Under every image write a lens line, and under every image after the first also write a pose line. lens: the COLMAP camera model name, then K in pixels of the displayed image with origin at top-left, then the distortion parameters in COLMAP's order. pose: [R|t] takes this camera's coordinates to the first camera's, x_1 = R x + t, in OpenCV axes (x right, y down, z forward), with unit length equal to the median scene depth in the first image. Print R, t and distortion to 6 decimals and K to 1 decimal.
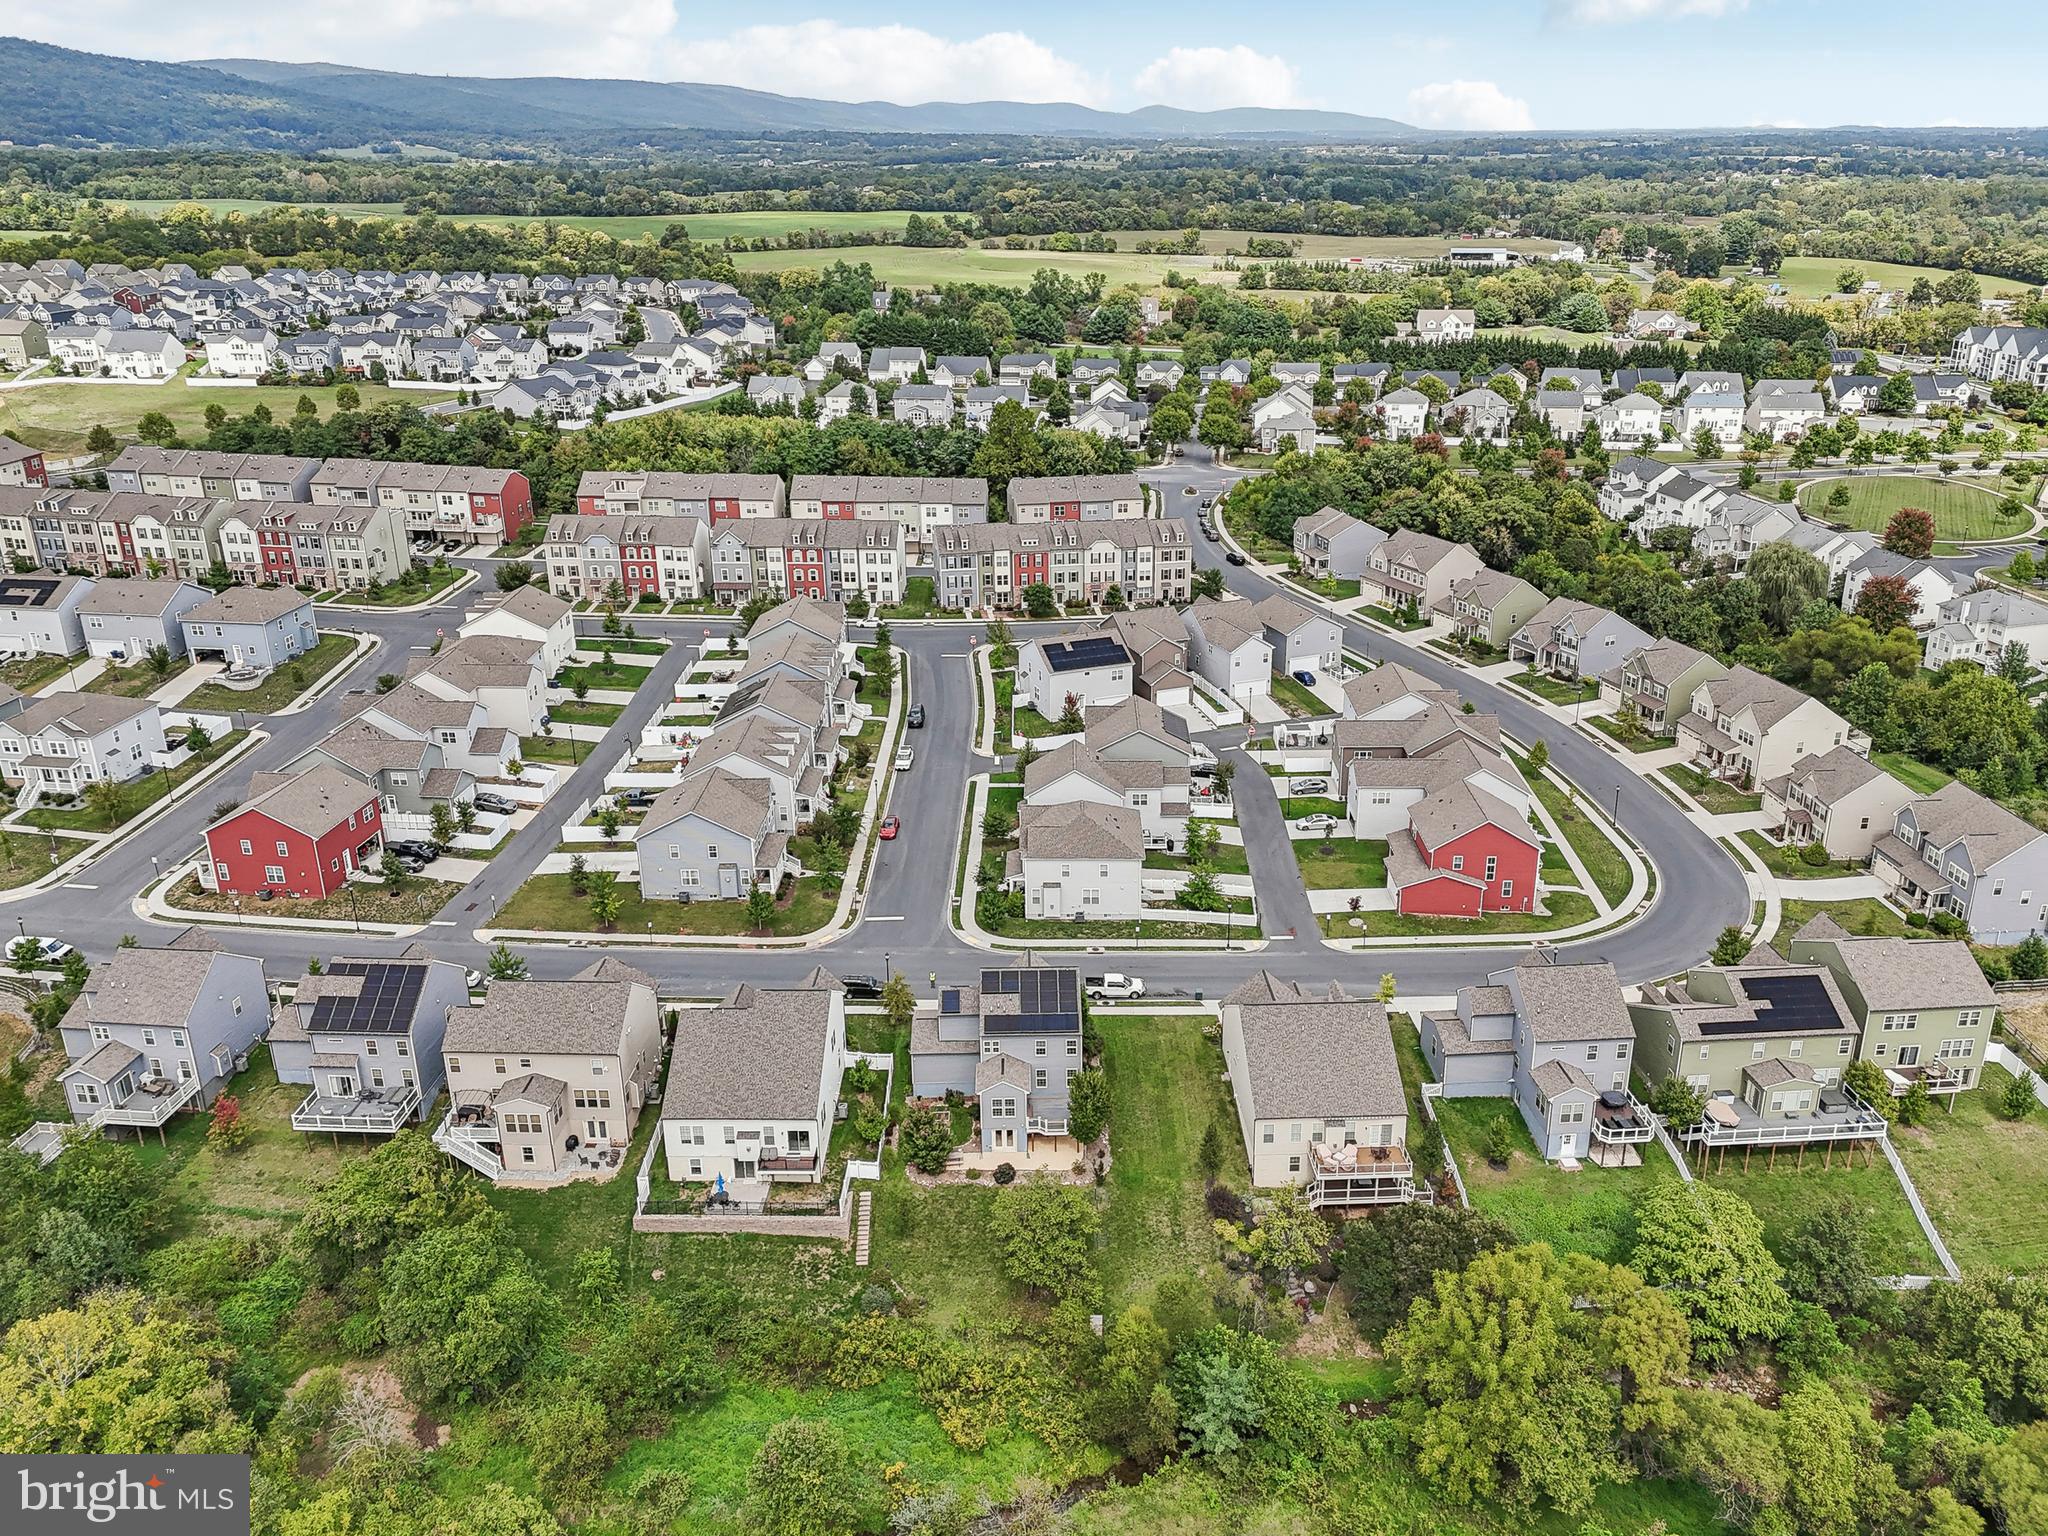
lens RADIAL K [[1574.9, 0, 958.2], [0, 1574.9, 779.9], [0, 0, 1]] dist [0.172050, -0.429051]
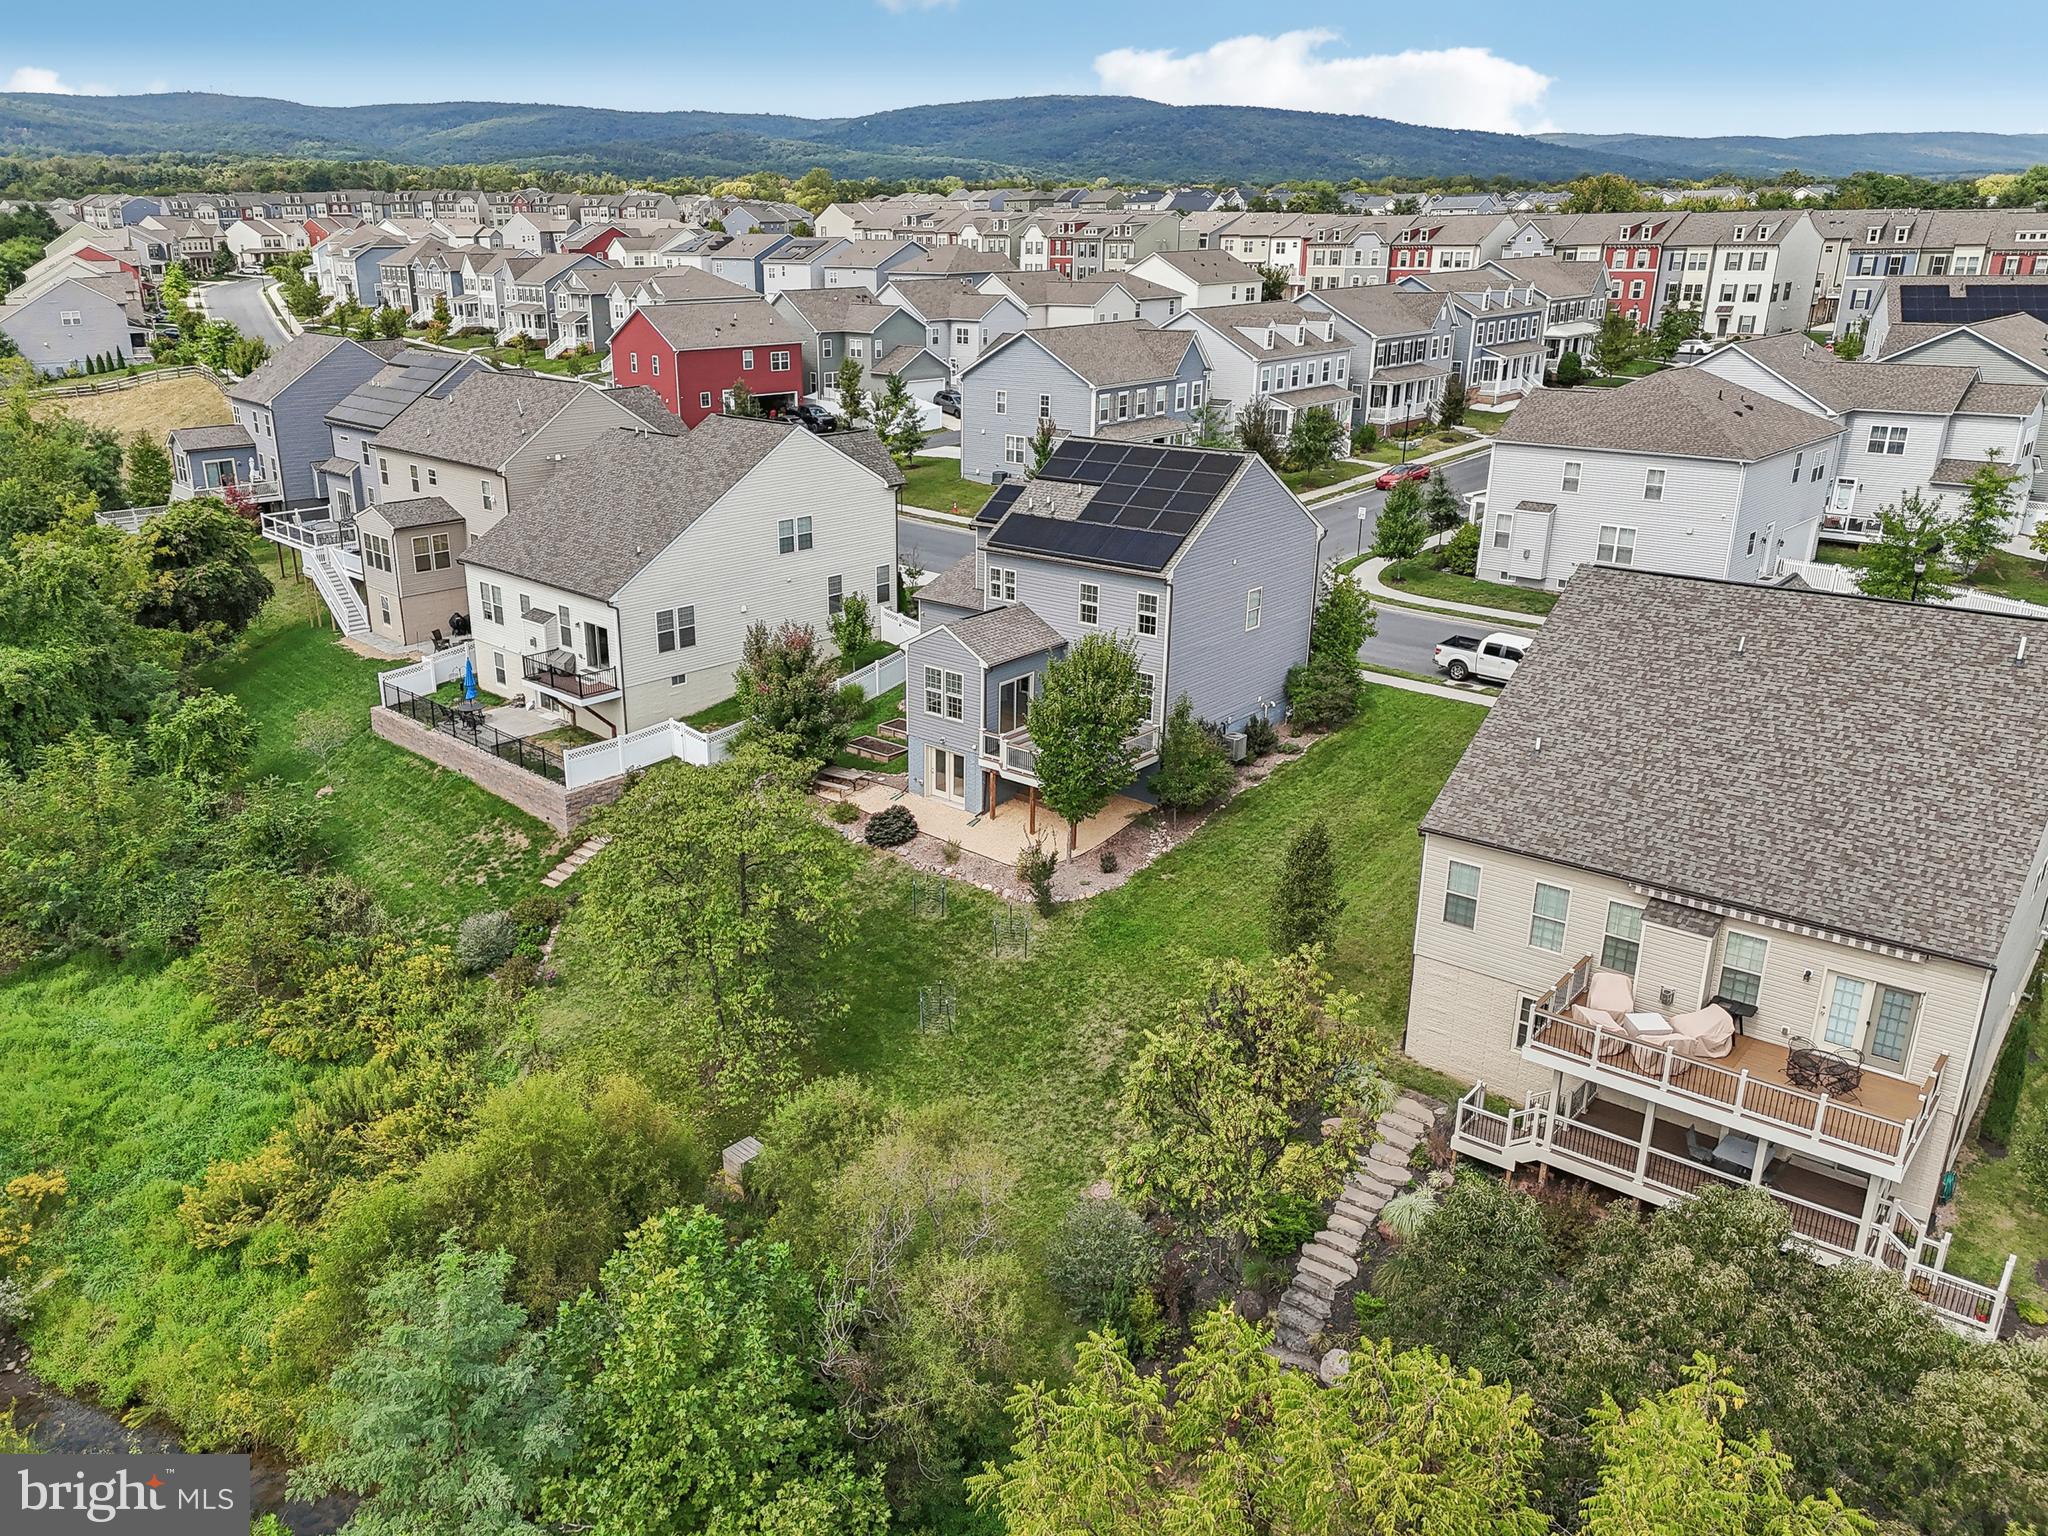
lens RADIAL K [[1530.3, 0, 937.1], [0, 1530.3, 723.3], [0, 0, 1]] dist [0.074646, -0.053867]
pose [[0.746741, 0.231377, -0.623573, 0.238130], [-0.259372, 0.964618, 0.047318, 0.159683], [0.612458, 0.126404, 0.780332, 0.549289]]
